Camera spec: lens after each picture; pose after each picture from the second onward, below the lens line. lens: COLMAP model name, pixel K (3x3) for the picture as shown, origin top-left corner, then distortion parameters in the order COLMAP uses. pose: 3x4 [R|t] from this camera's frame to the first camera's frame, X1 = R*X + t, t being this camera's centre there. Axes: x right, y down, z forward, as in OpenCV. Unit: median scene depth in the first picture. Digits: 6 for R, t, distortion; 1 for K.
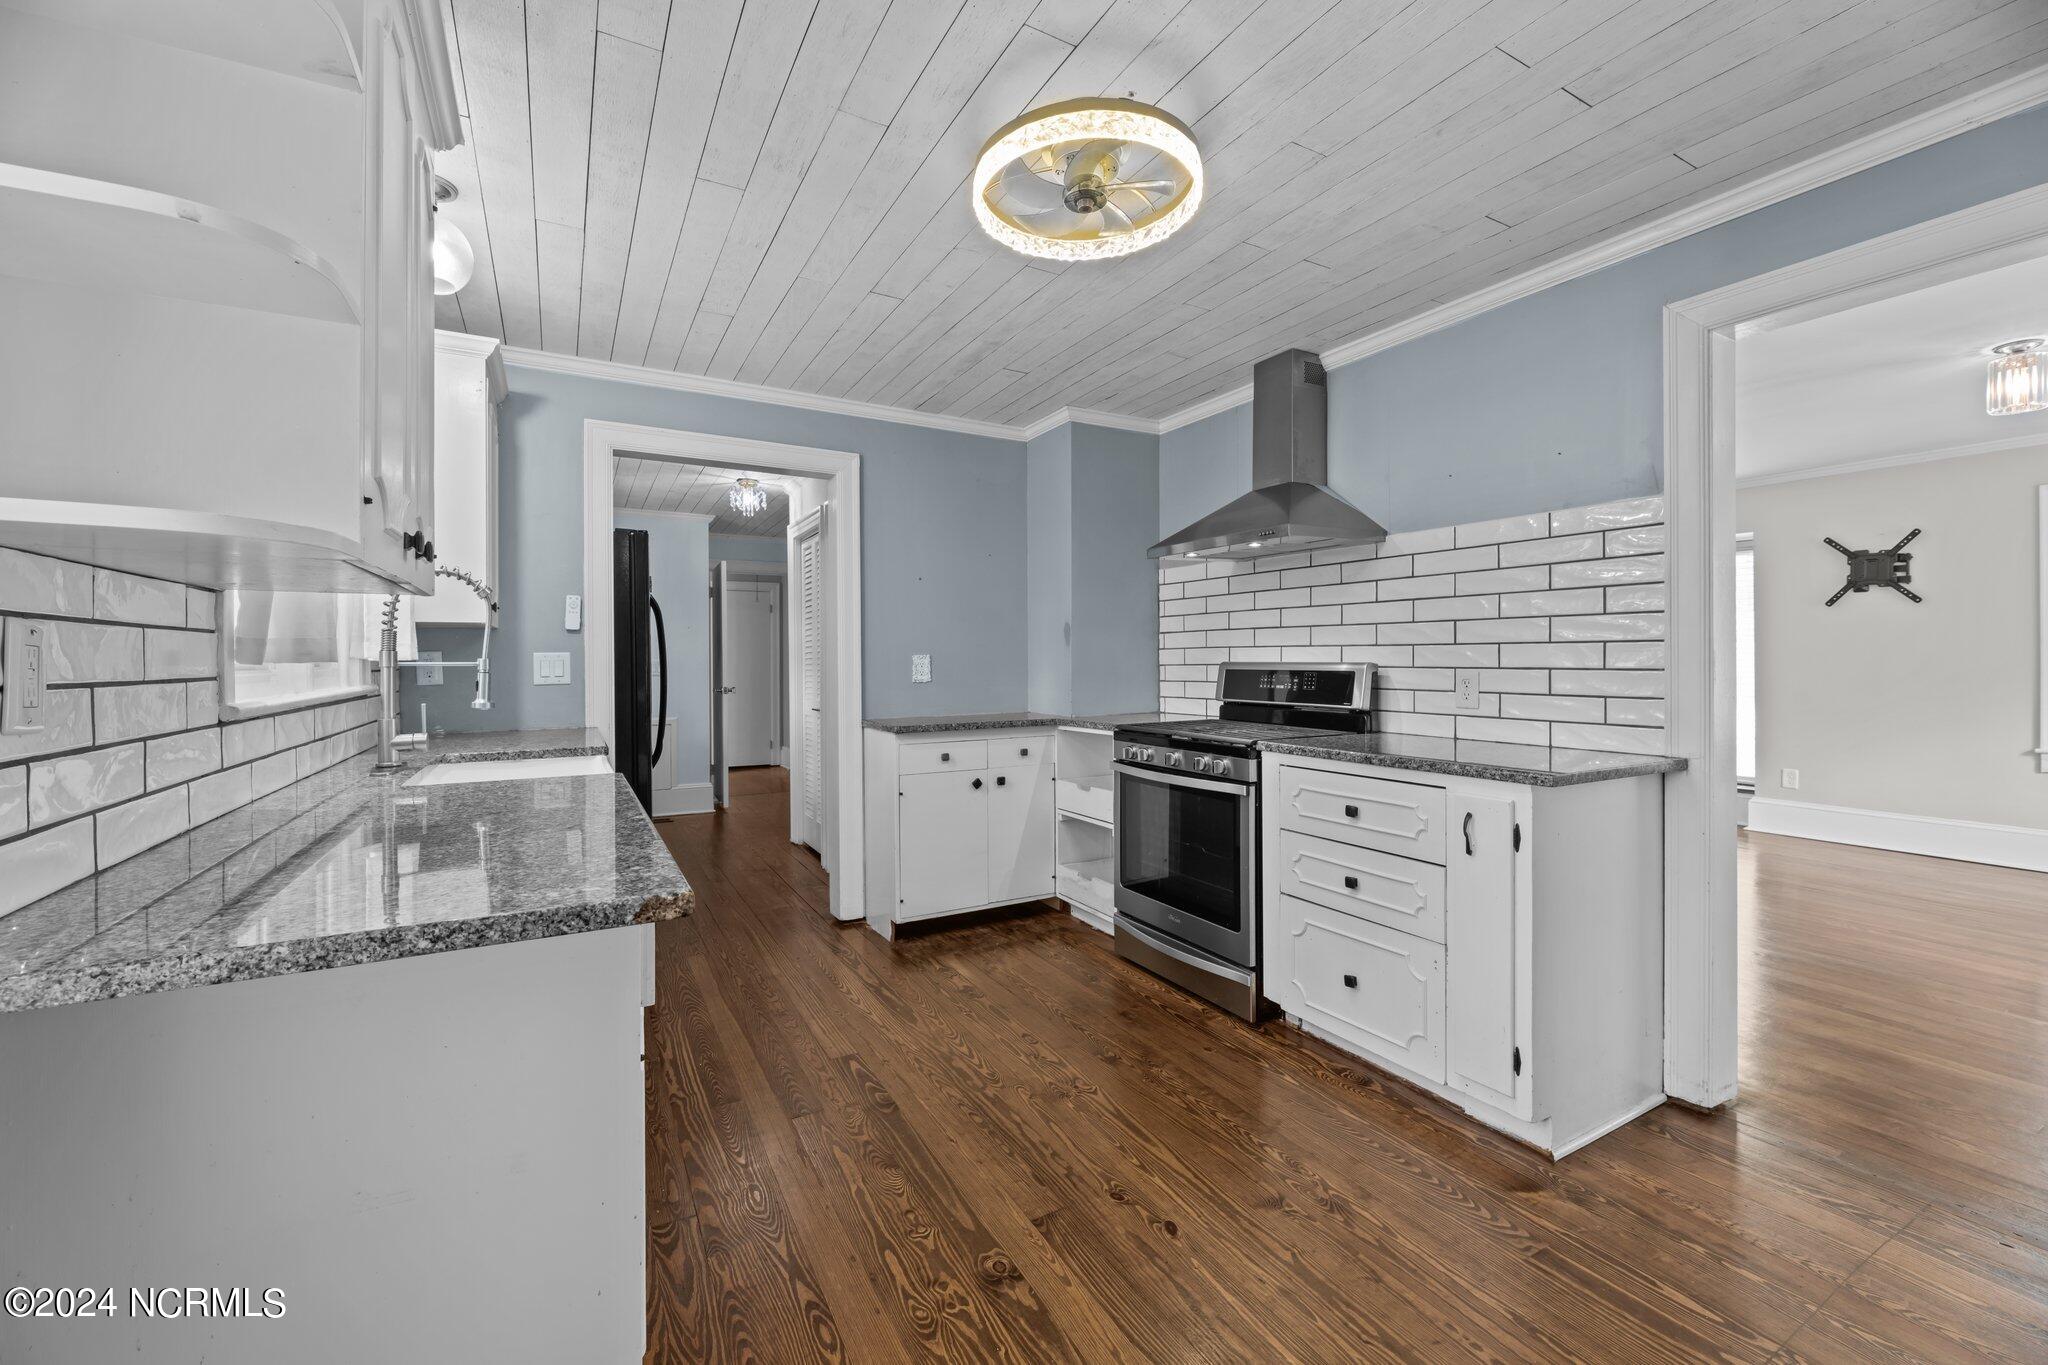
lens RADIAL K [[818.5, 0, 1028.4], [0, 818.5, 660.9], [0, 0, 1]] dist [0.002716, -0.003037]
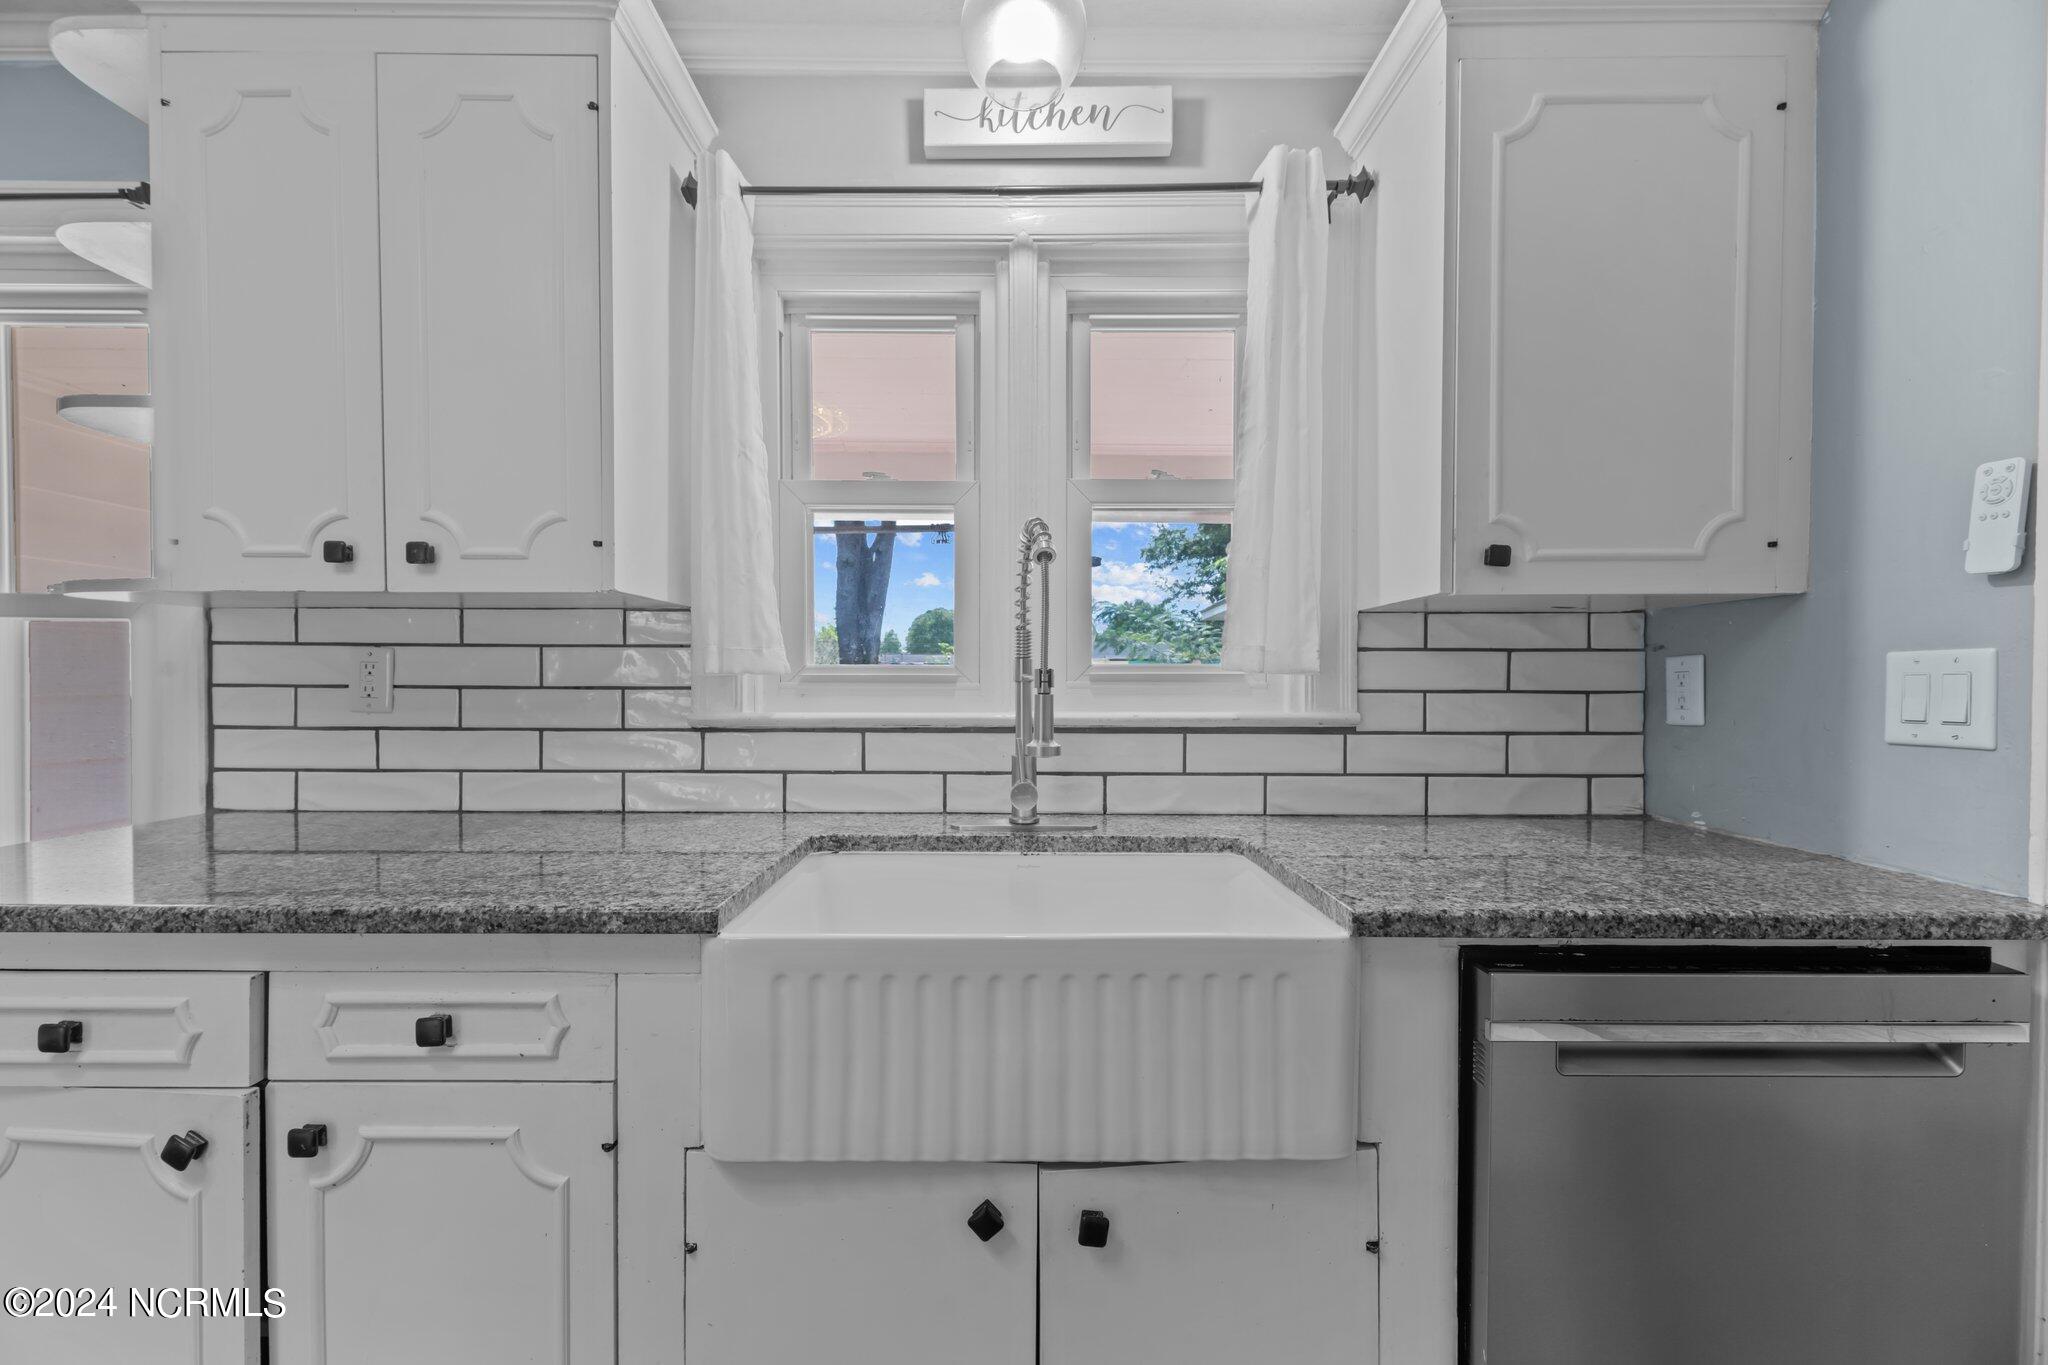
lens RADIAL K [[818.5, 0, 1022.3], [0, 818.5, 688.1], [0, 0, 1]] dist [0.002716, -0.003037]
pose [[-0.489817, 0.012818, -0.871731, -0.114130], [-0.002814, 0.999863, 0.016284, 0.000980], [0.871821, 0.010430, -0.489714, 0.894501]]
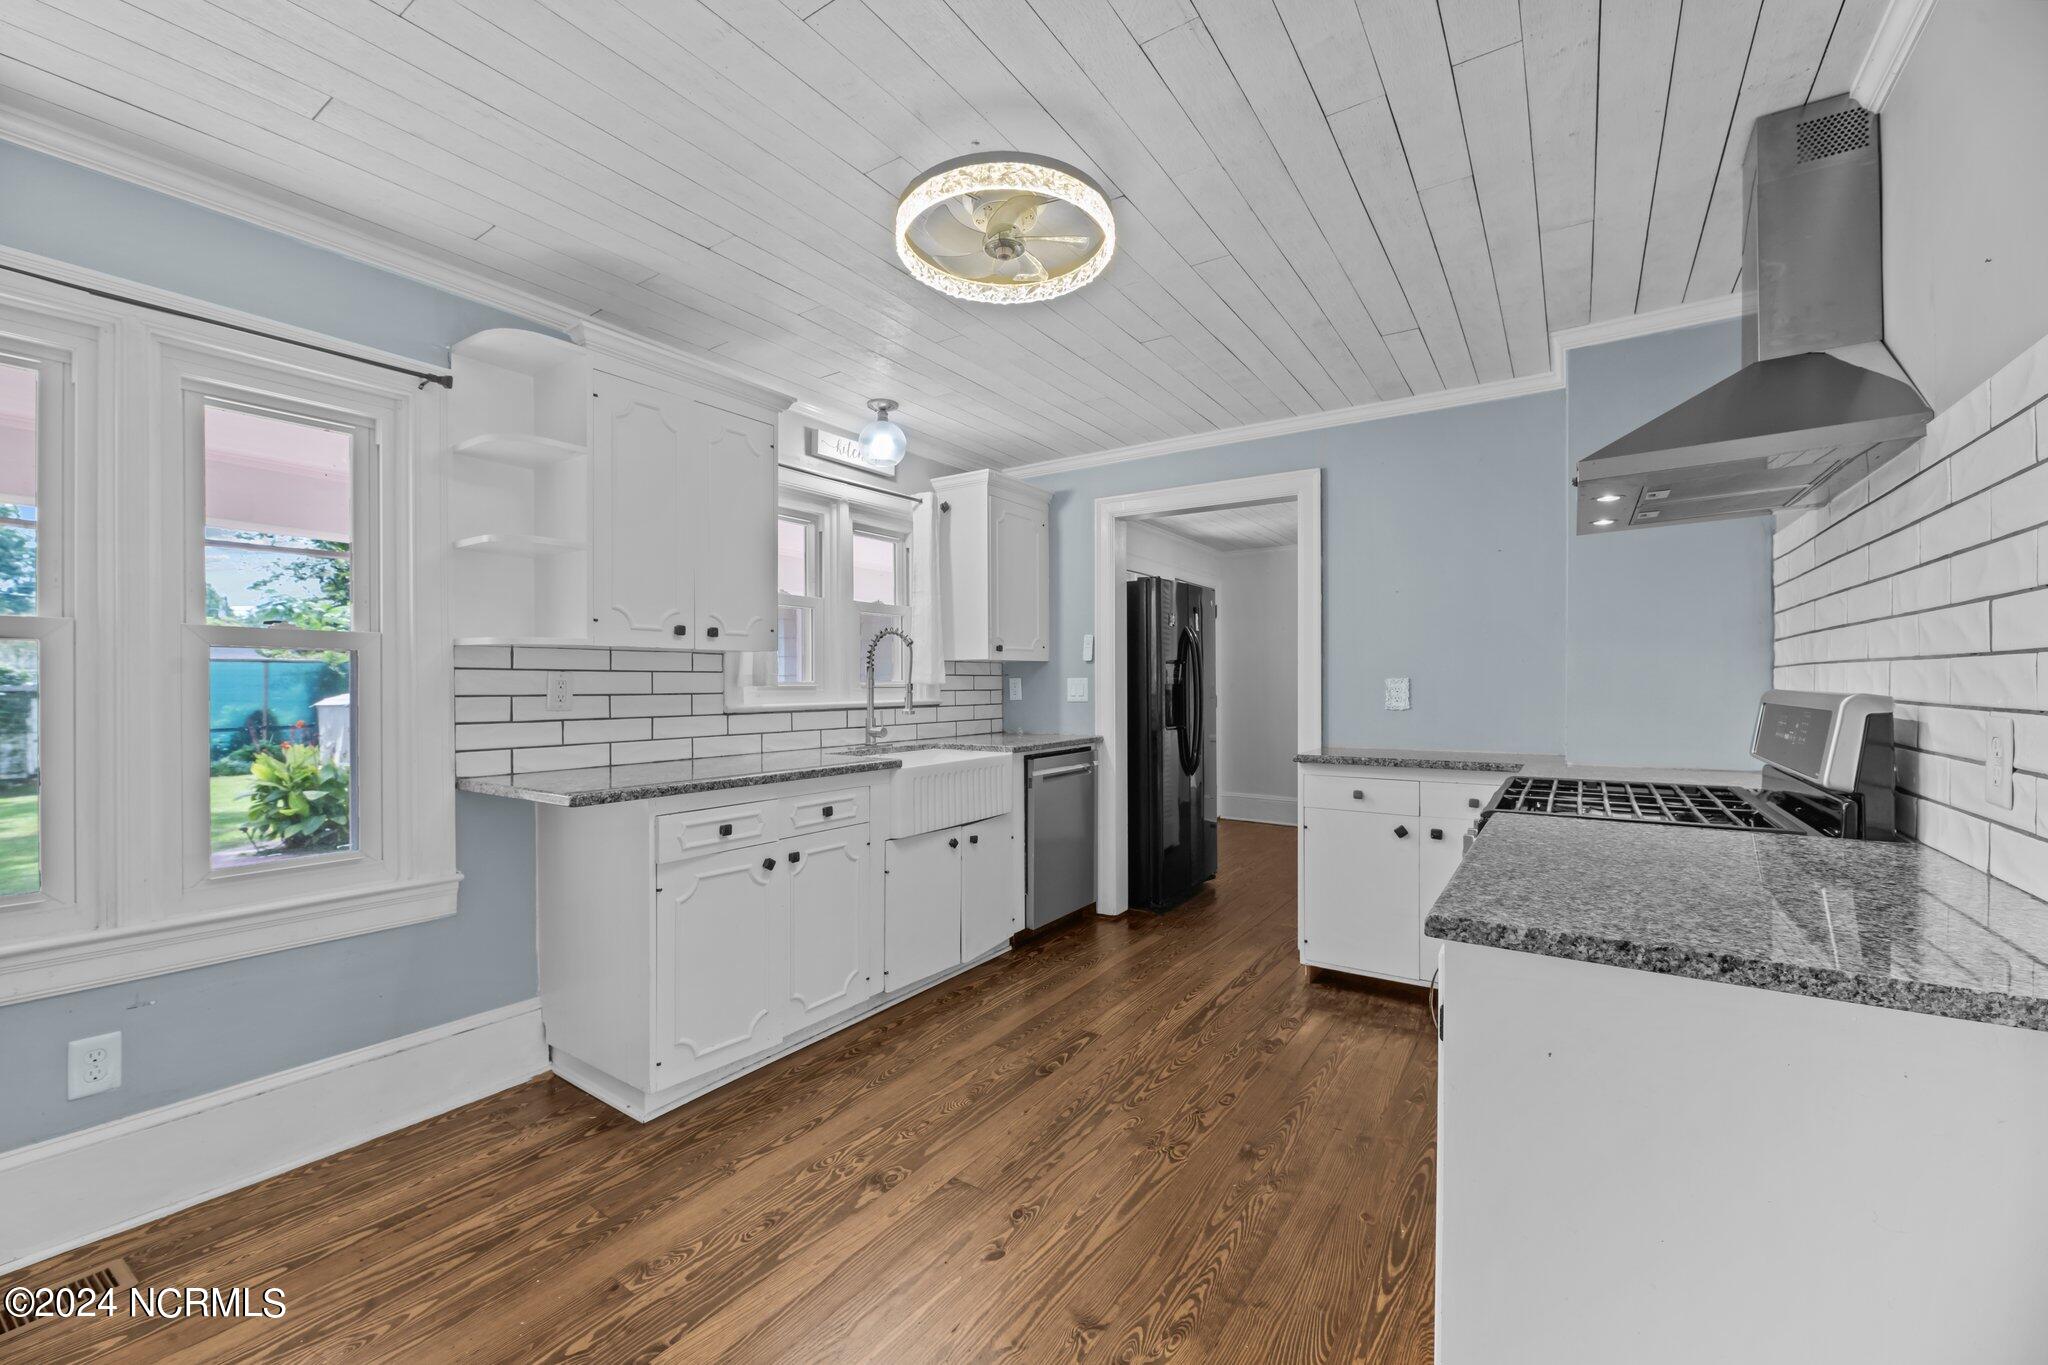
lens RADIAL K [[818.5, 0, 1026.5], [0, 818.5, 684.2], [0, 0, 1]] dist [0.002716, -0.003037]
pose [[0.452798, 0.003599, -0.891606, 0.622992], [-0.000336, 0.999992, 0.003866, -0.005624], [0.891613, -0.001451, 0.452795, 0.335581]]
